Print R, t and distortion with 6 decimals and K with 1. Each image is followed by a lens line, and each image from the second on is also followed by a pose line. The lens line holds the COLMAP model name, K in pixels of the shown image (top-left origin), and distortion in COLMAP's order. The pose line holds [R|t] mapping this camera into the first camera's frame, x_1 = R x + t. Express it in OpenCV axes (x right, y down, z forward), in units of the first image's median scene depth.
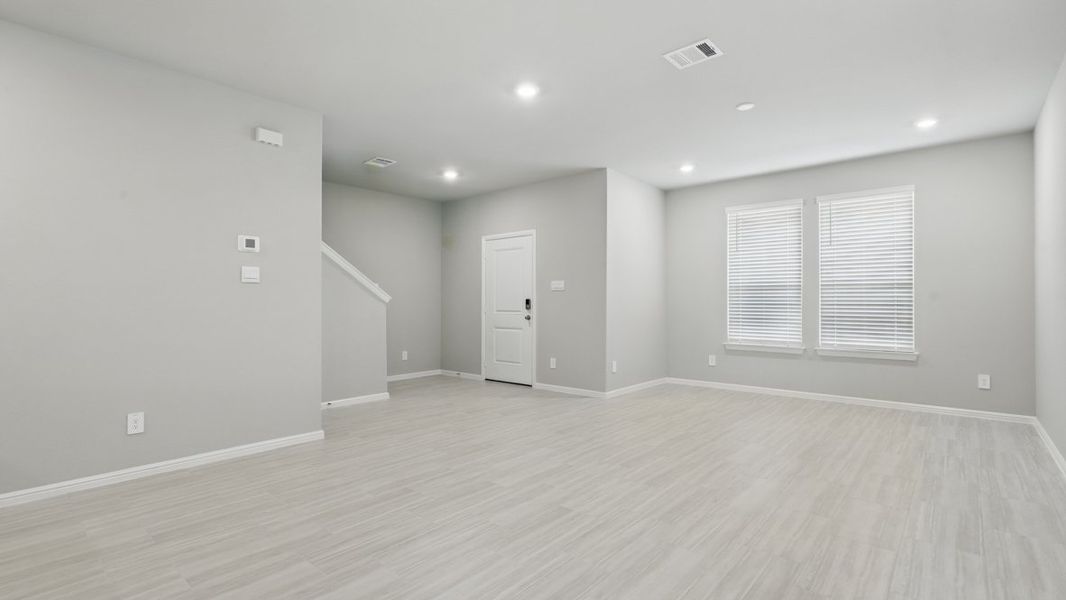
lens RADIAL K [[487.8, 0, 532.4], [0, 487.8, 297.4], [0, 0, 1]] dist [0.002849, 0.000176]
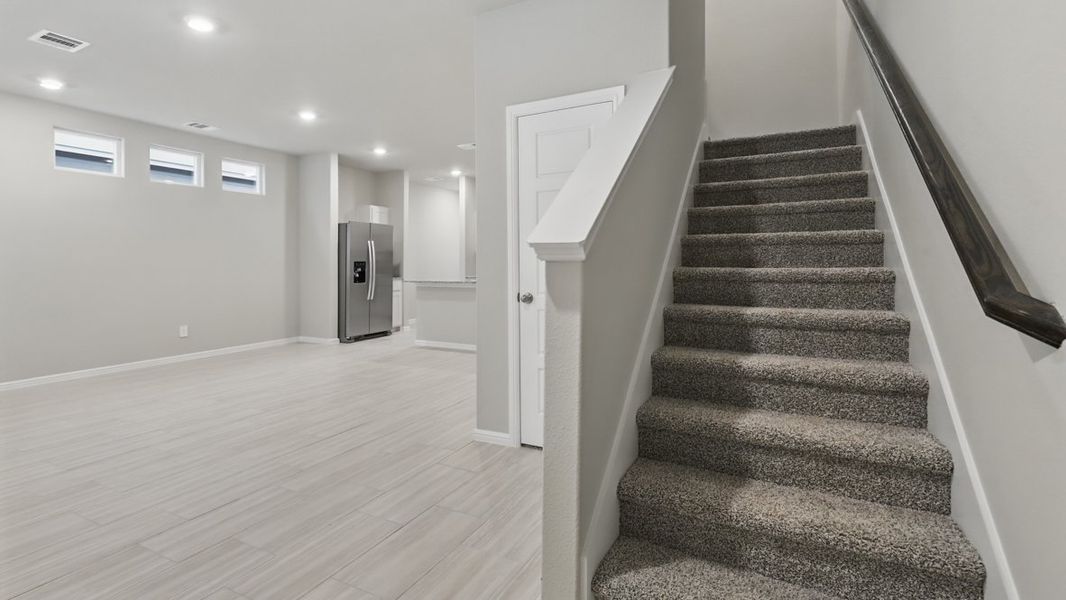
lens RADIAL K [[489.1, 0, 528.6], [0, 489.1, 263.2], [0, 0, 1]] dist [0.001285, 0.000018]
pose [[-0.970084, 0.006357, -0.242685, -0.232211], [0.009220, 0.999901, -0.010660, 0.014713], [0.242593, -0.012579, -0.970047, 1.258860]]
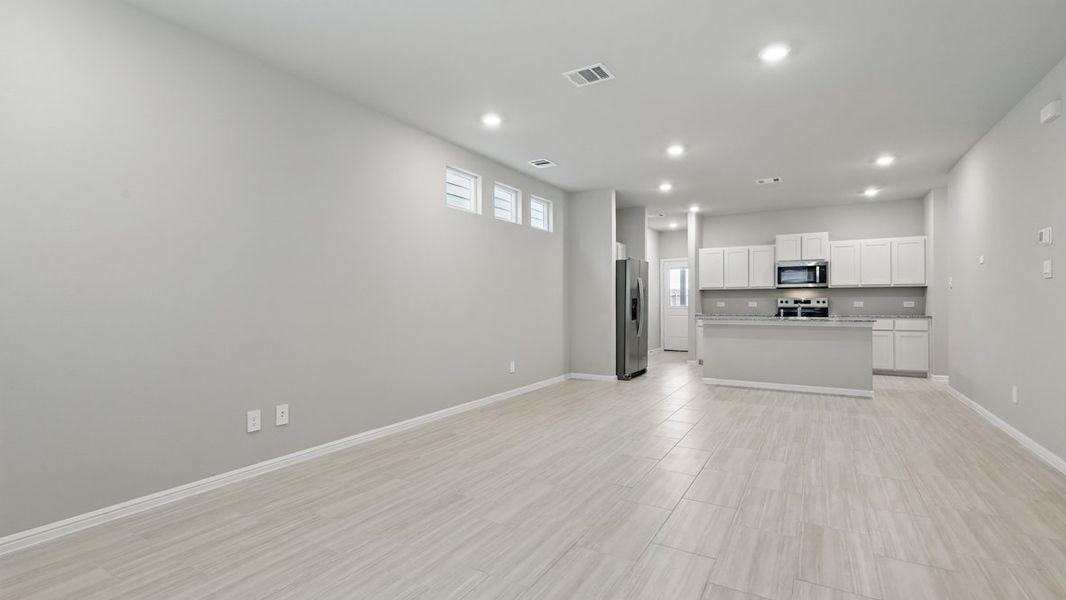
lens RADIAL K [[487.8, 0, 532.4], [0, 487.8, 297.4], [0, 0, 1]] dist [0.002849, 0.000176]
pose [[-0.982803, 0.001681, -0.184648, 0.358082], [0.005166, 0.999817, -0.018395, 0.012371], [0.184583, -0.019033, -0.982633, 1.112829]]
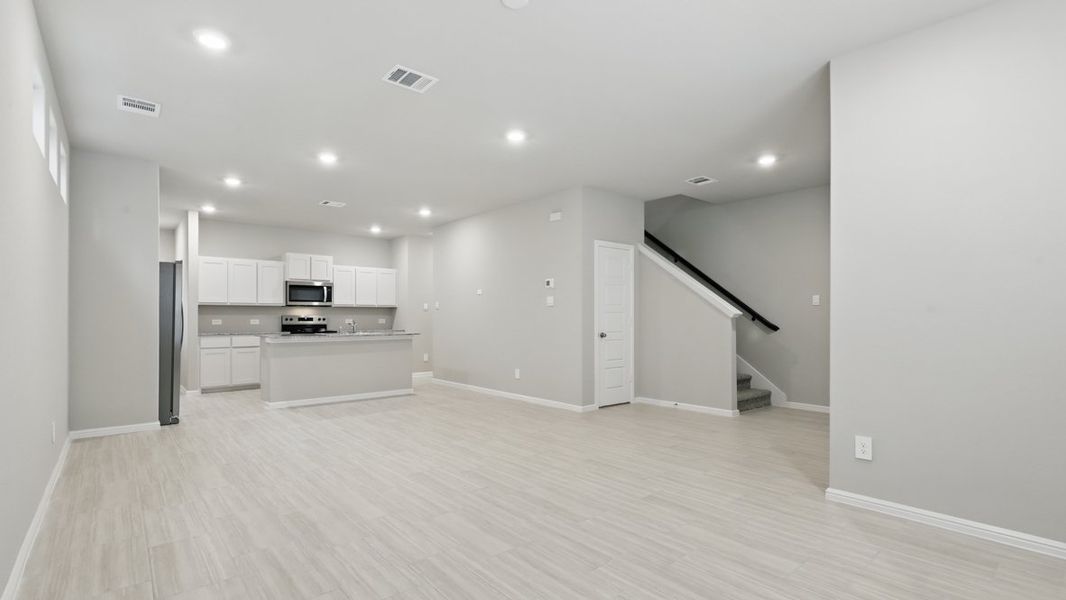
lens RADIAL K [[489.2, 0, 540.2], [0, 489.2, 310.9], [0, 0, 1]] dist [0.003844, 0.000336]
pose [[-0.131020, -0.013547, -0.991287, 0.718966], [0.011140, 0.999823, -0.015136, 0.008133], [0.991317, -0.013026, -0.130846, 0.762757]]
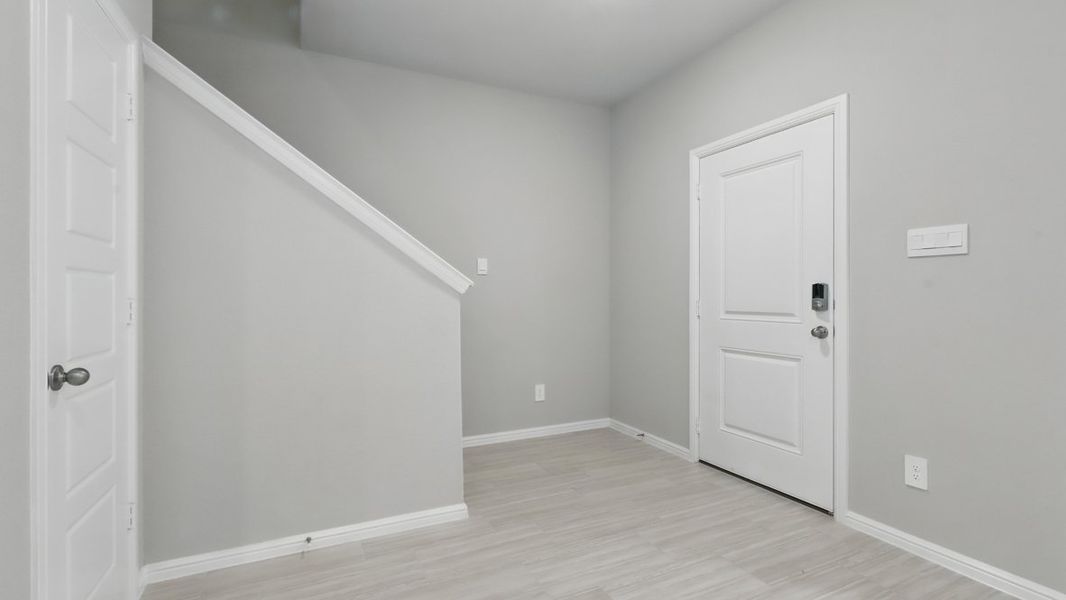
lens RADIAL K [[487.8, 0, 532.4], [0, 487.8, 297.4], [0, 0, 1]] dist [0.002849, 0.000176]
pose [[0.920654, 0.001178, -0.390378, -0.076072], [0.005012, 0.999877, 0.014837, 0.008476], [0.390348, -0.015617, 0.920535, 0.640621]]
